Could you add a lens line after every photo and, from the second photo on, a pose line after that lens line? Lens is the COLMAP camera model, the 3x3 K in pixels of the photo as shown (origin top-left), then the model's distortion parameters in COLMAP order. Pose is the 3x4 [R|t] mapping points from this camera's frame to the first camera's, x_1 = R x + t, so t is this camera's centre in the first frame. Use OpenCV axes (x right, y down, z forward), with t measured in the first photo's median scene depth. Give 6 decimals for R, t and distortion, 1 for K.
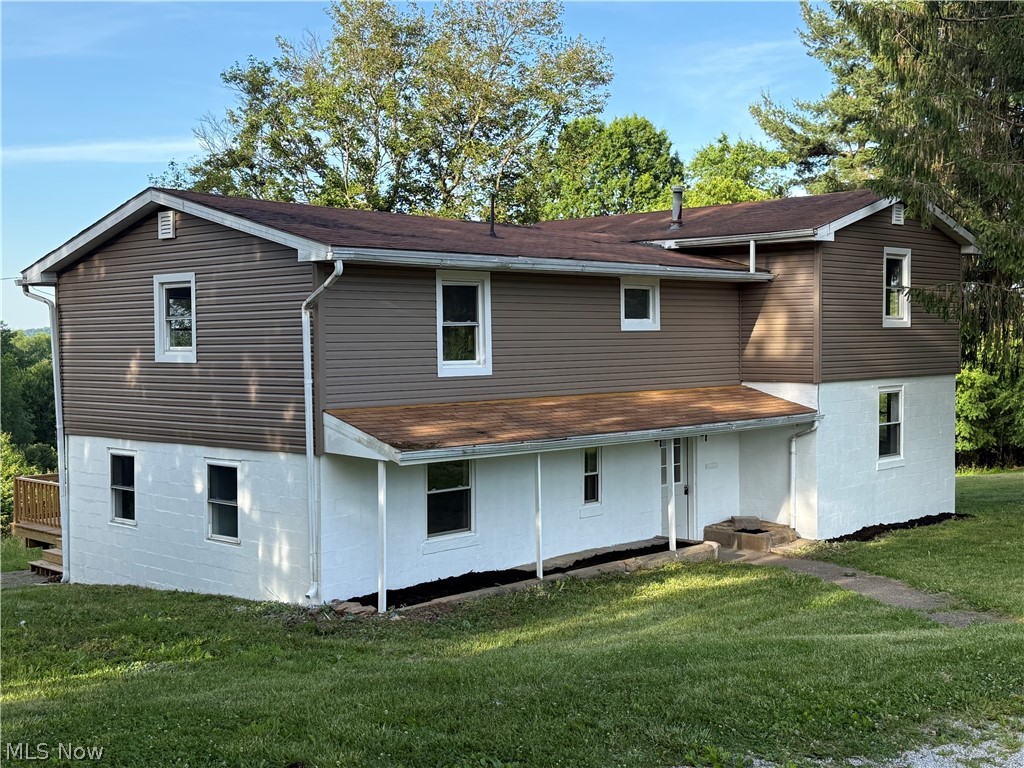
lens RADIAL K [[1265.6, 0, 515.4], [0, 1265.6, 448.0], [0, 0, 1]] dist [0.096762, 0.000000]
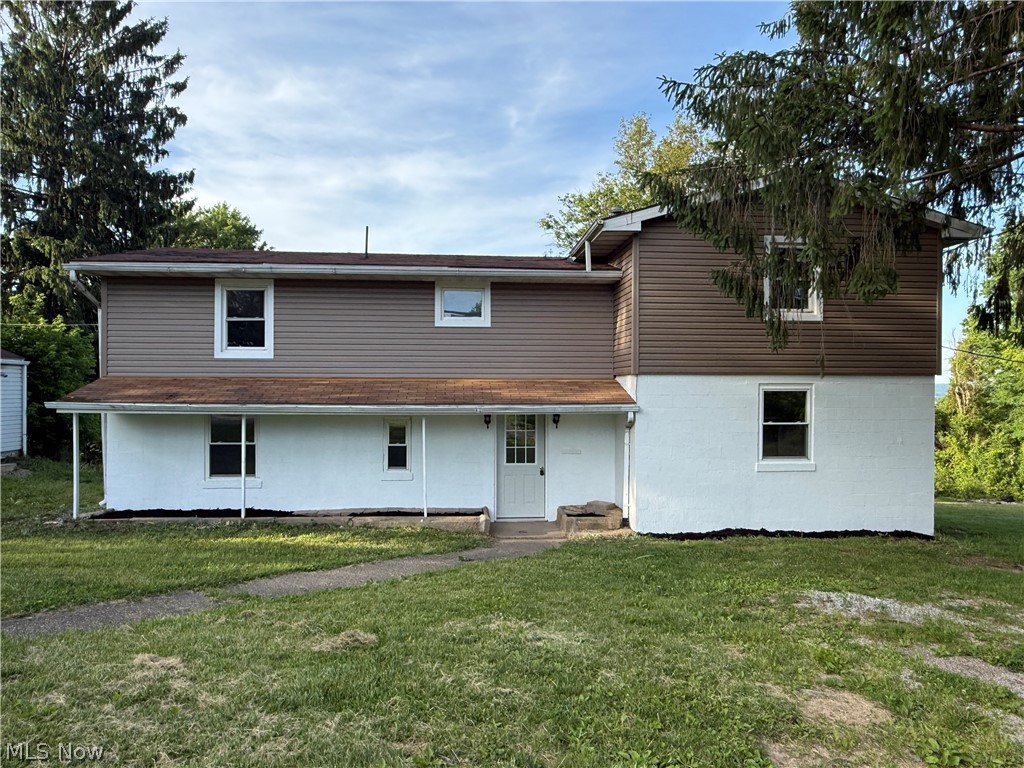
lens RADIAL K [[699.5, 0, 504.1], [0, 699.5, 417.0], [0, 0, 1]] dist [0.013084, 0.000231]
pose [[0.732134, 0.040215, -0.679973, 0.587055], [-0.069046, 0.997495, -0.015349, -0.002567], [0.677653, 0.058187, 0.733076, 0.576992]]
